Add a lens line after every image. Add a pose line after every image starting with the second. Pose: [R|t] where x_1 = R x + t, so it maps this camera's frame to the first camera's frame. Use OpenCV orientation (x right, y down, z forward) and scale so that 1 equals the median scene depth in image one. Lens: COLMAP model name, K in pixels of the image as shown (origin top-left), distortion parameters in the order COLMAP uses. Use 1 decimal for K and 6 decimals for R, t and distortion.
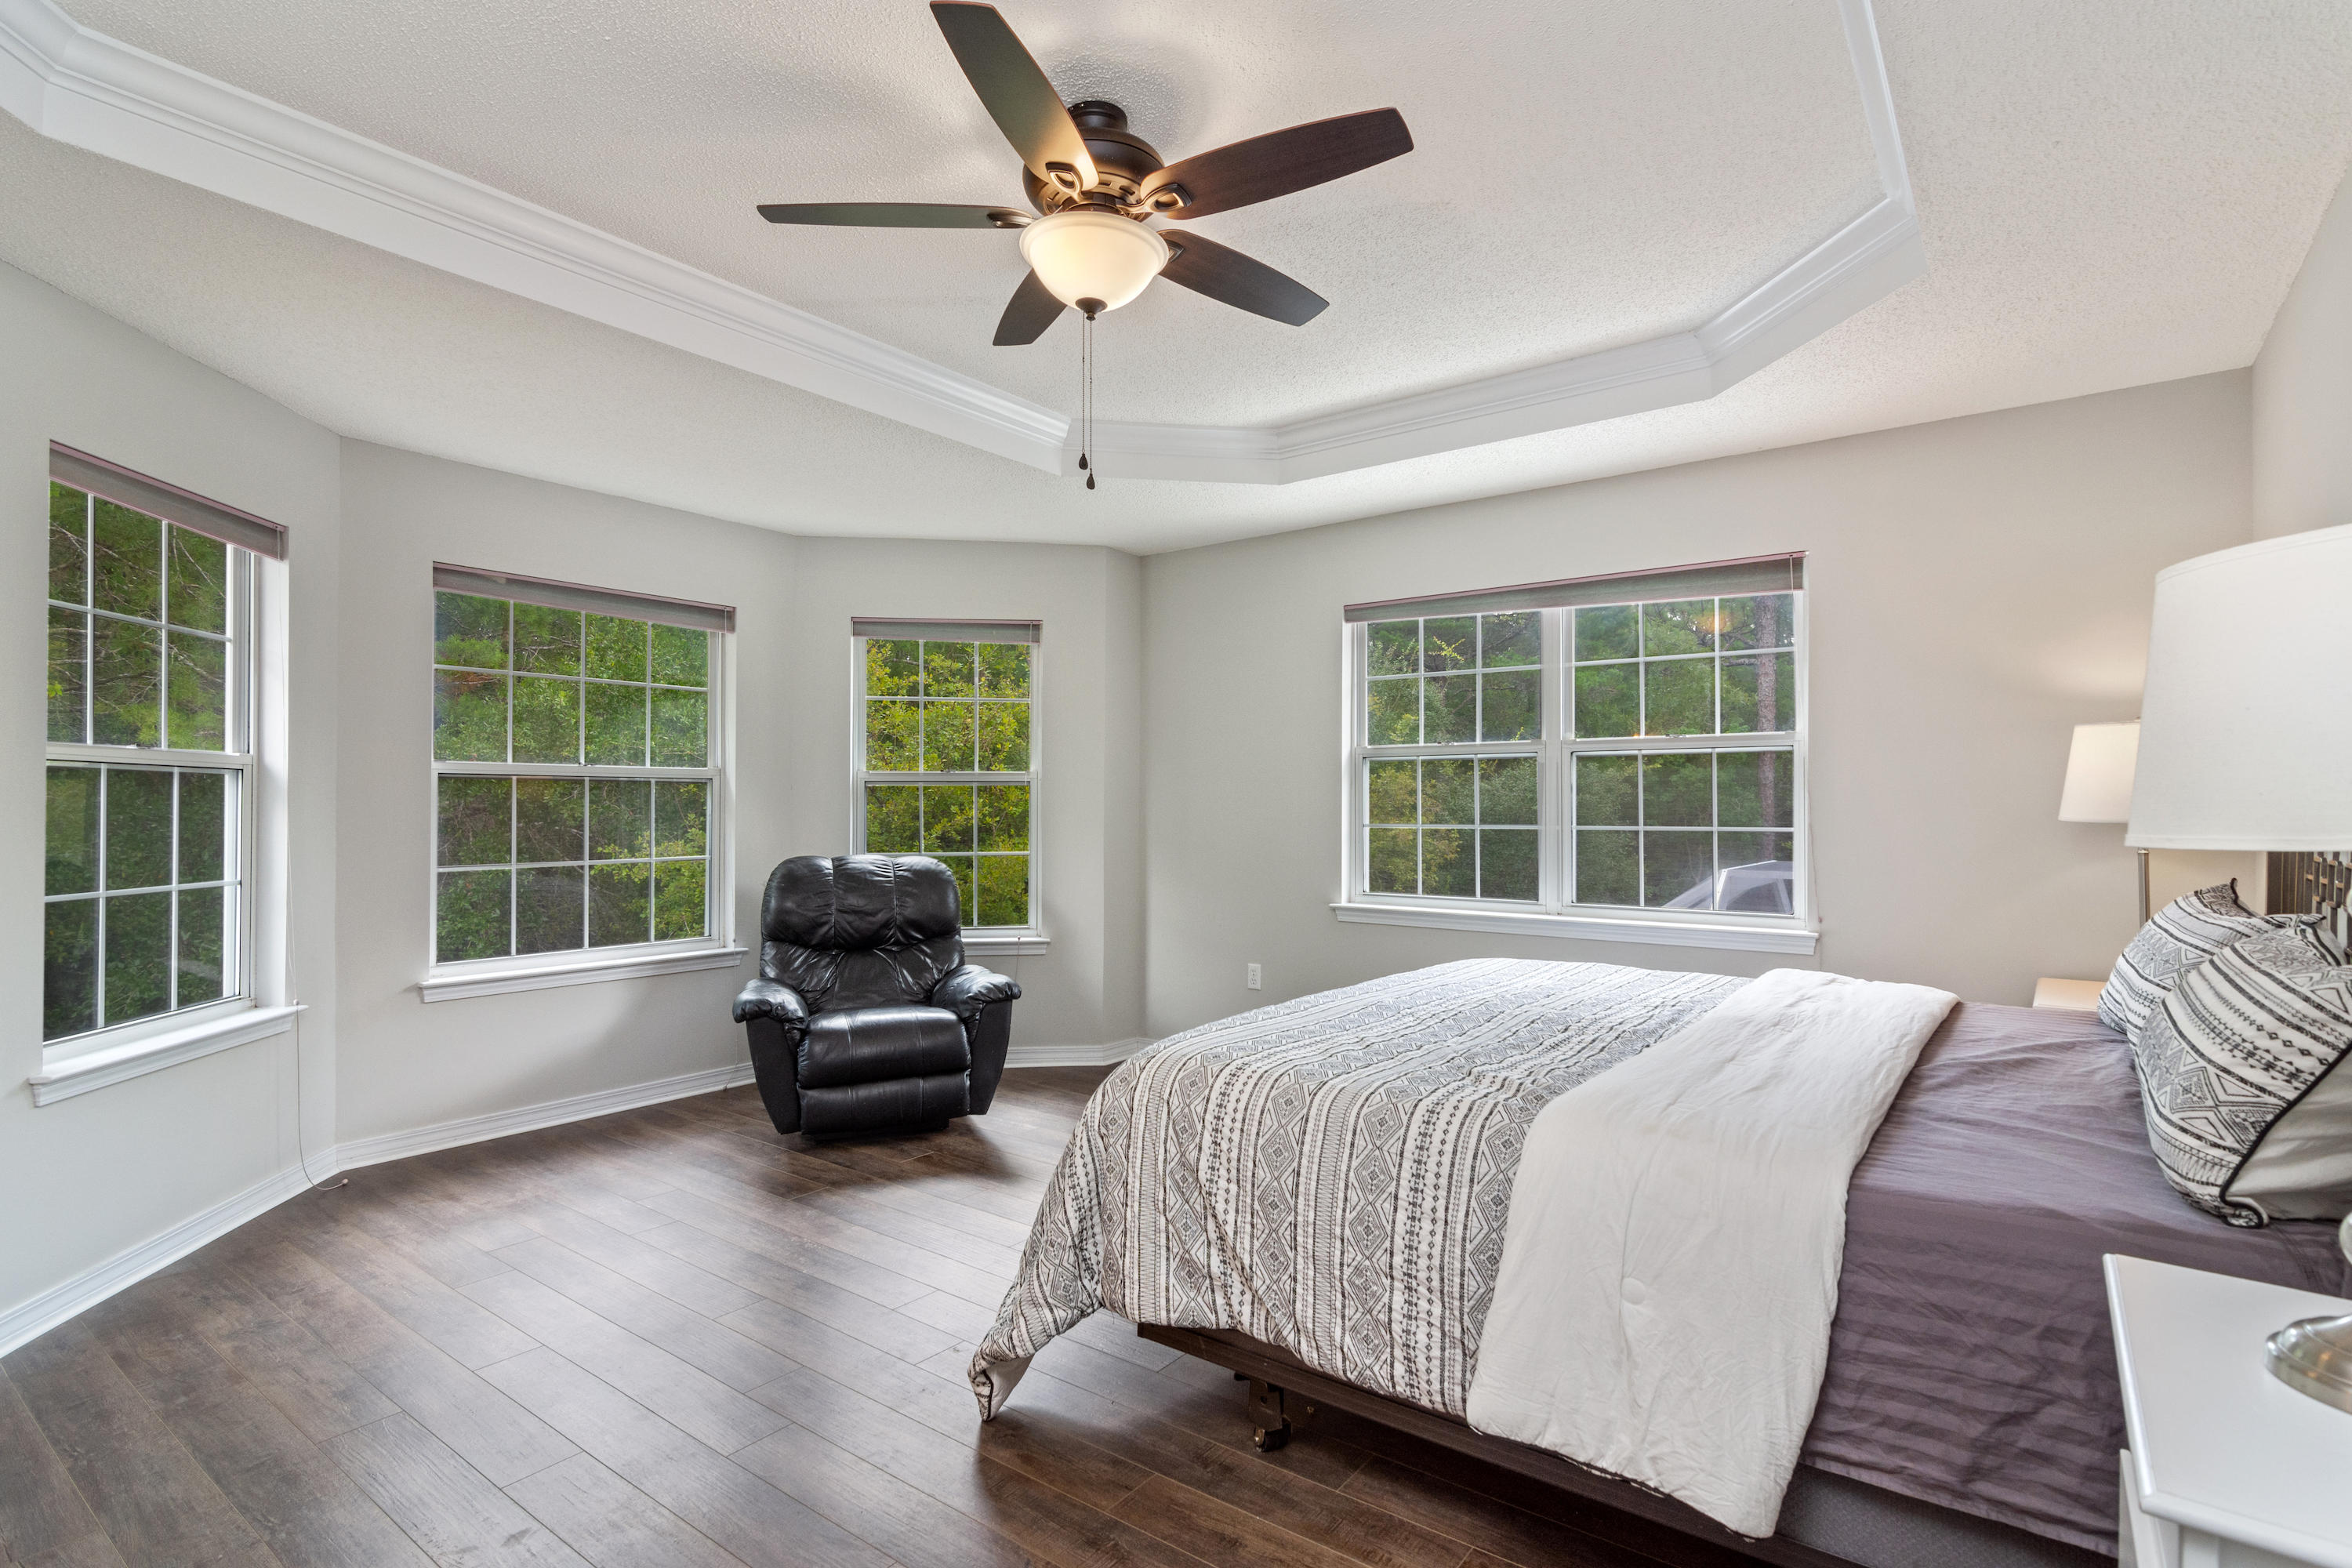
lens RADIAL K [[1118.8, 0, 1141.8], [0, 1118.8, 795.6], [0, 0, 1]] dist [-0.002169, 0.002039]
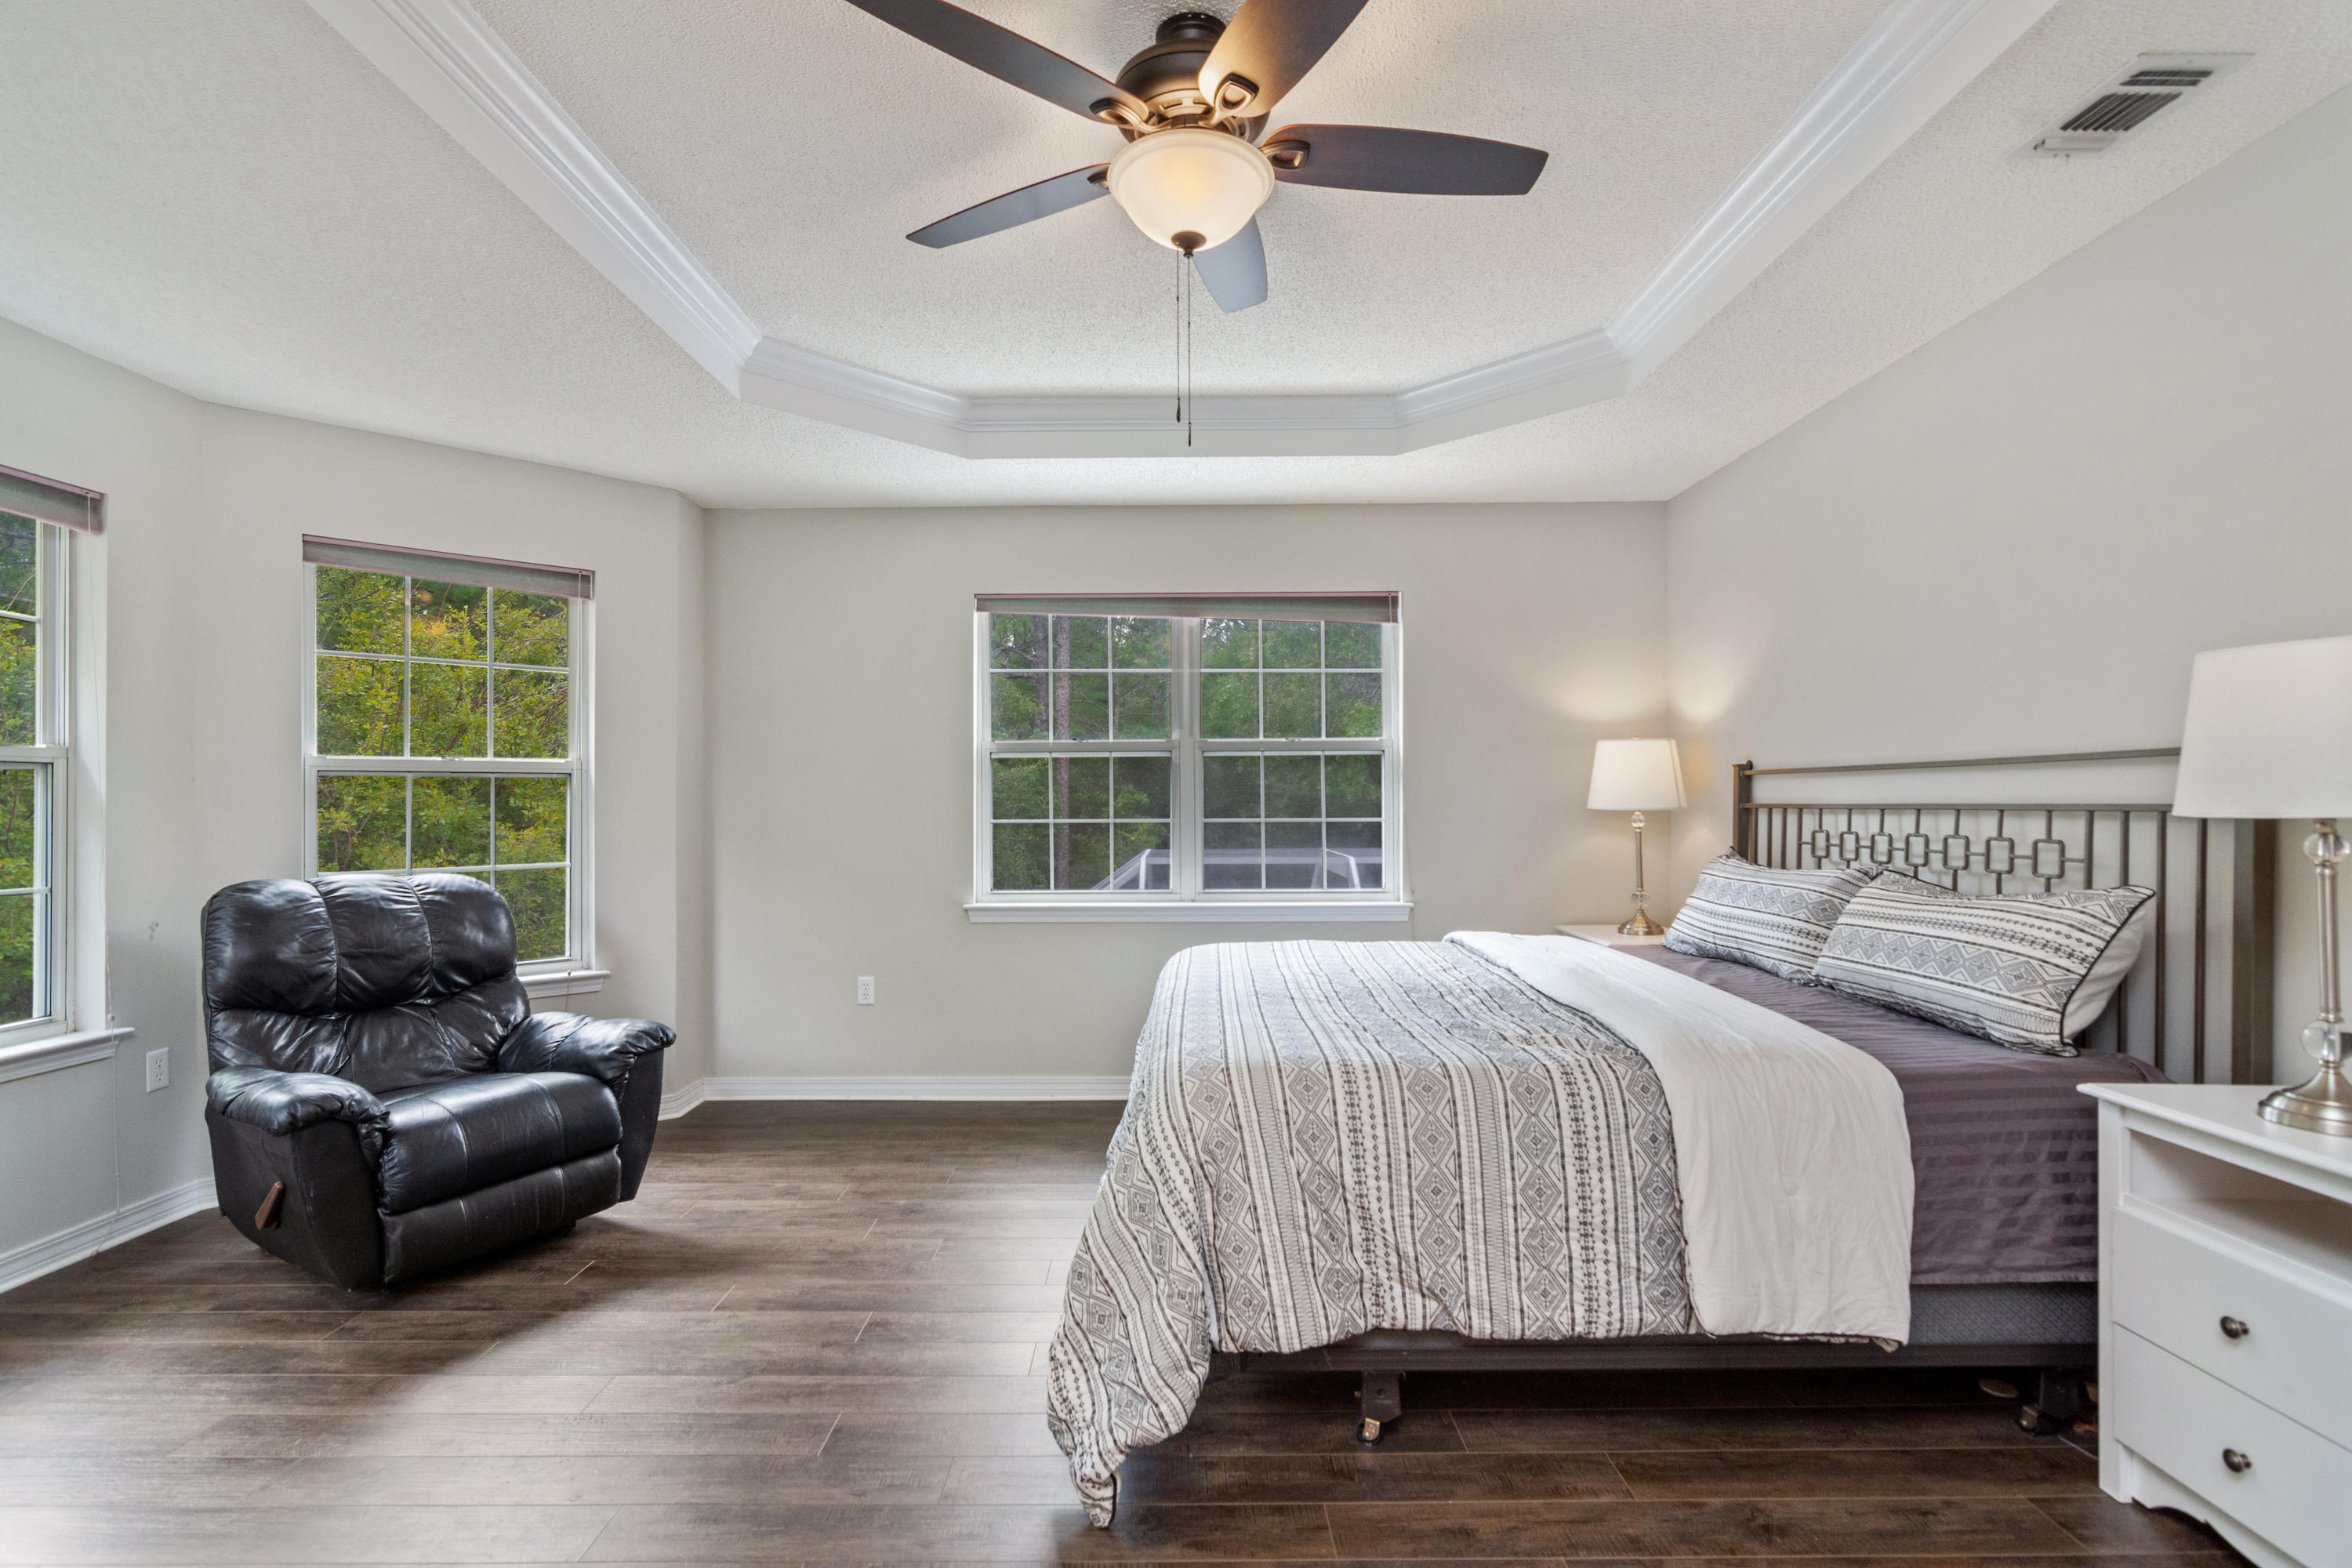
lens RADIAL K [[1118.8, 0, 1171.5], [0, 1118.8, 797.2], [0, 0, 1]] dist [-0.002169, 0.002039]
pose [[0.799868, -0.002161, 0.600171, -0.342104], [0.000339, 0.999995, 0.003150, 0.002881], [-0.600175, -0.002317, 0.799865, 0.167698]]
